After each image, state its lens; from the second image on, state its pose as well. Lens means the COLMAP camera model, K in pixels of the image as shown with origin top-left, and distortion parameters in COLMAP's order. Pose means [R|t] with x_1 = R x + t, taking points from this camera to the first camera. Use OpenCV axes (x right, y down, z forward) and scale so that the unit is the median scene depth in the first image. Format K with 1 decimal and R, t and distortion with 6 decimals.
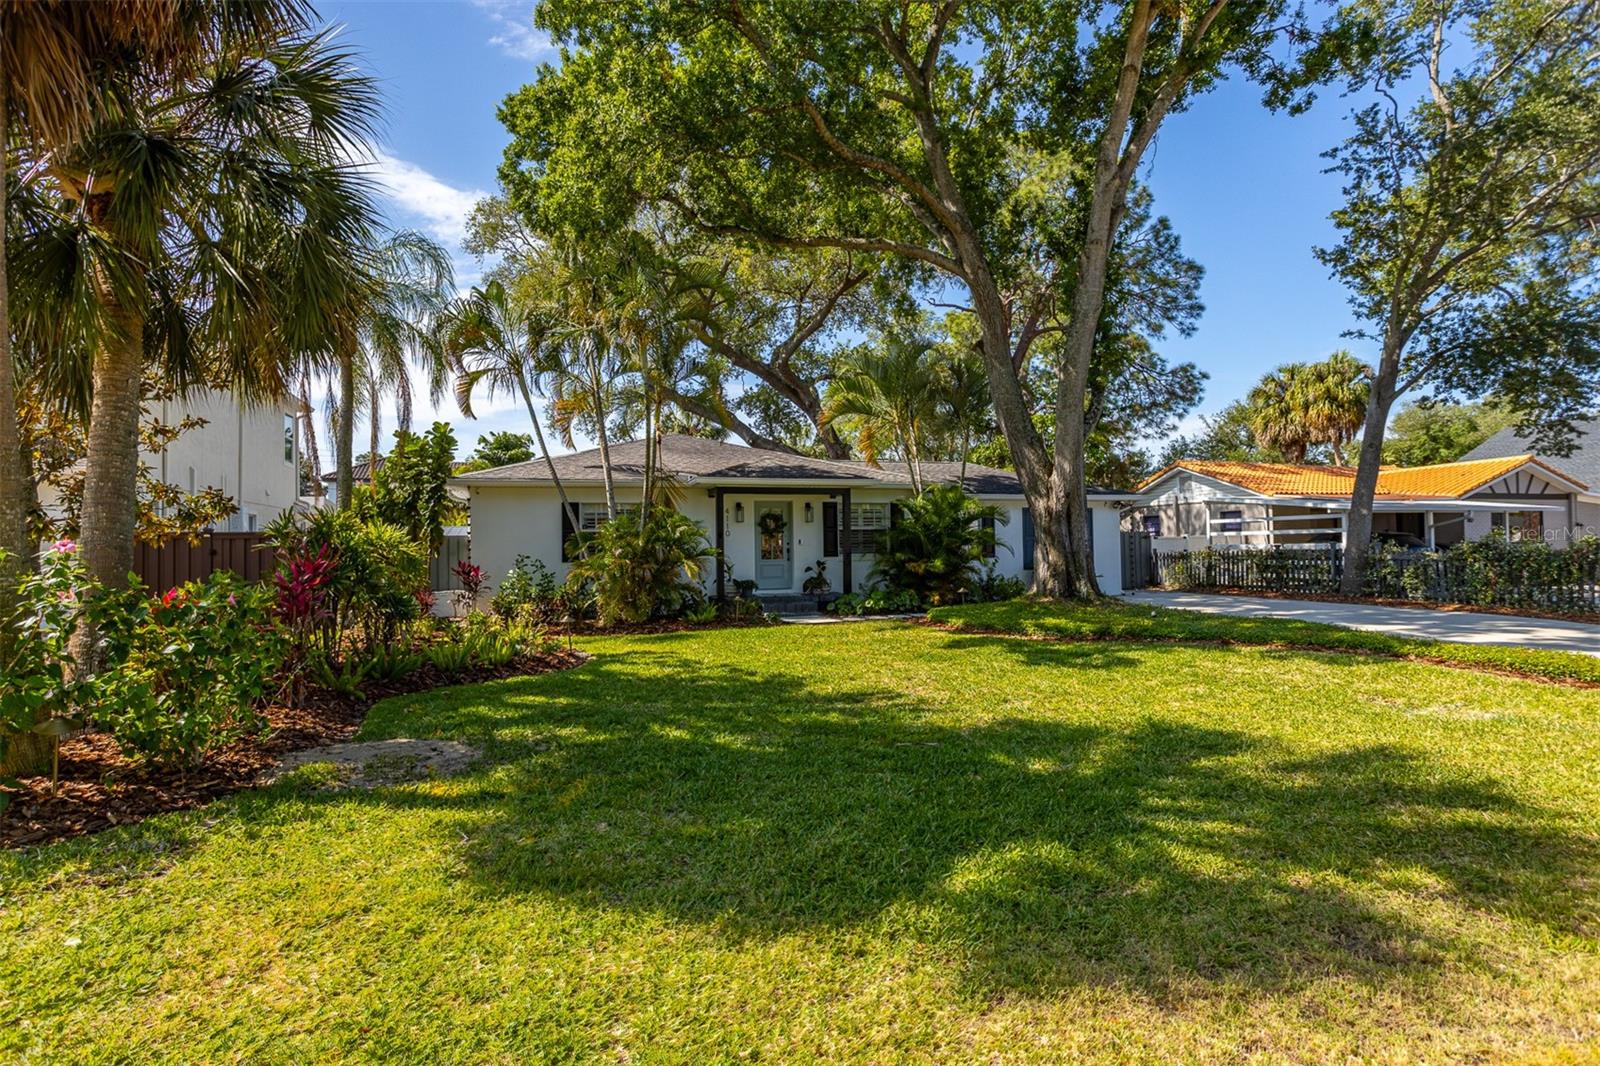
lens RADIAL K [[844.4, 0, 806.7], [0, 844.4, 536.5], [0, 0, 1]] dist [-0.077732, 0.038116]
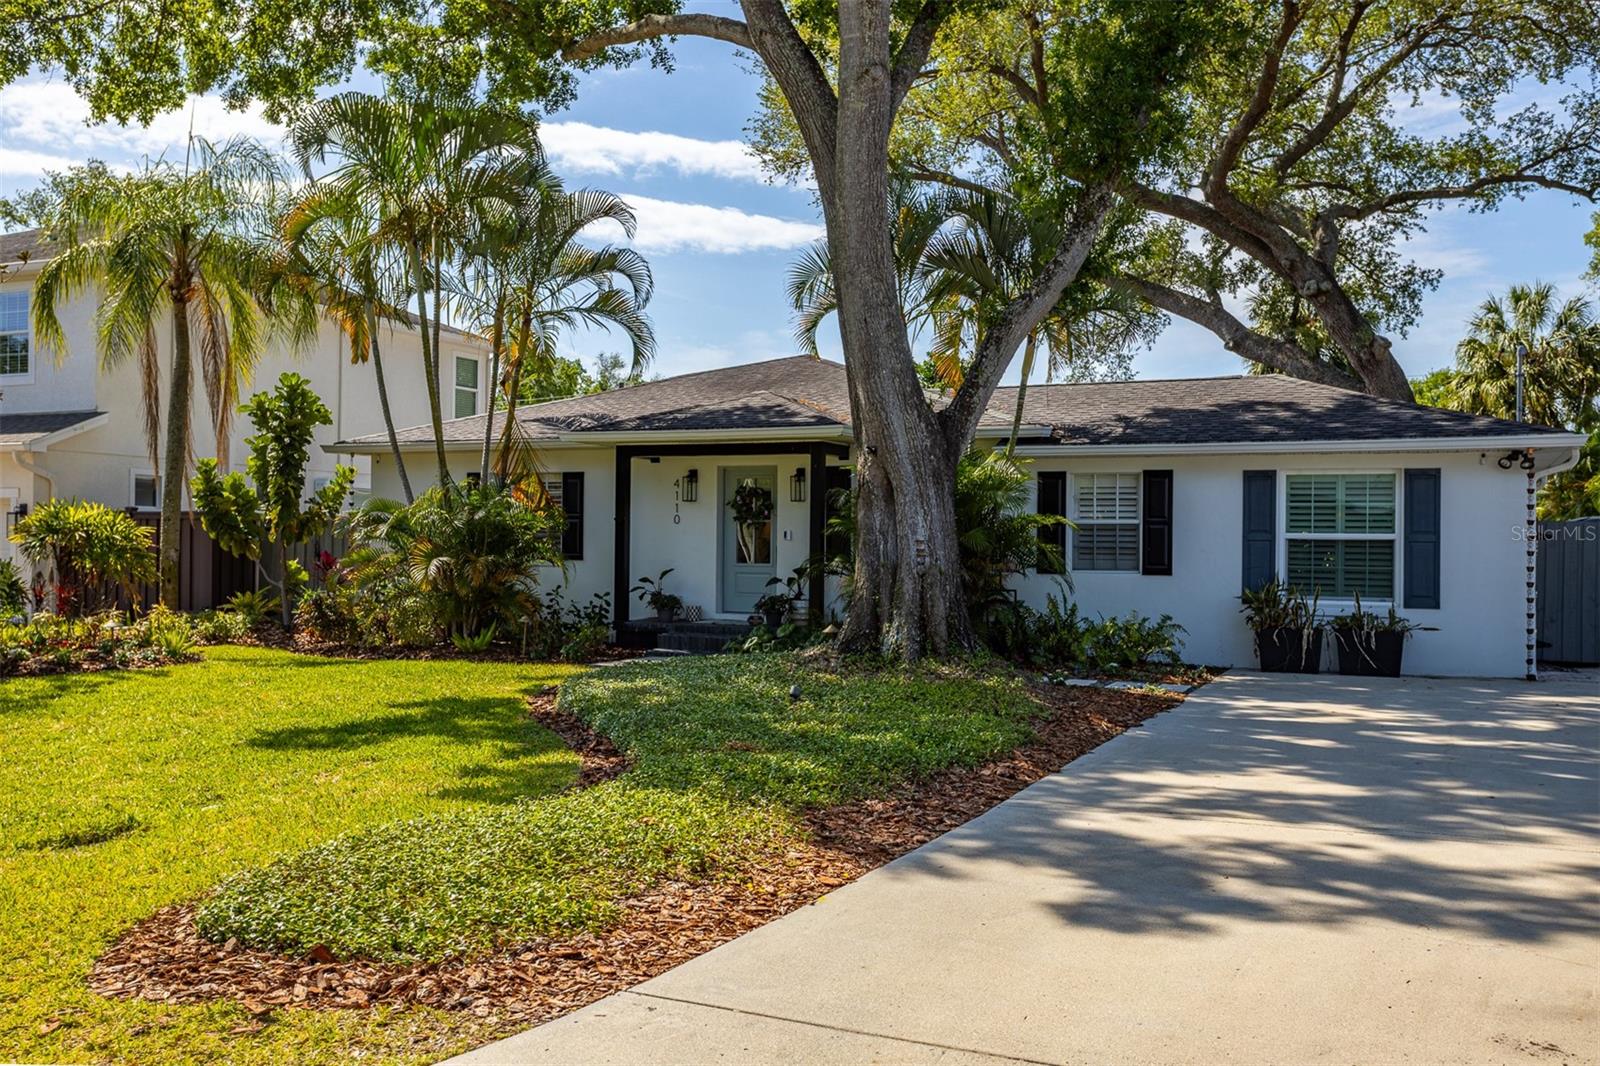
lens RADIAL K [[1516.5, 0, 796.8], [0, 1516.5, 531.6], [0, 0, 1]] dist [0.003287, 0.000372]
pose [[0.725773, 0.015827, -0.687752, 0.733930], [-0.010615, 0.999874, 0.011808, -0.008603], [0.687852, -0.001269, 0.725849, 0.246031]]
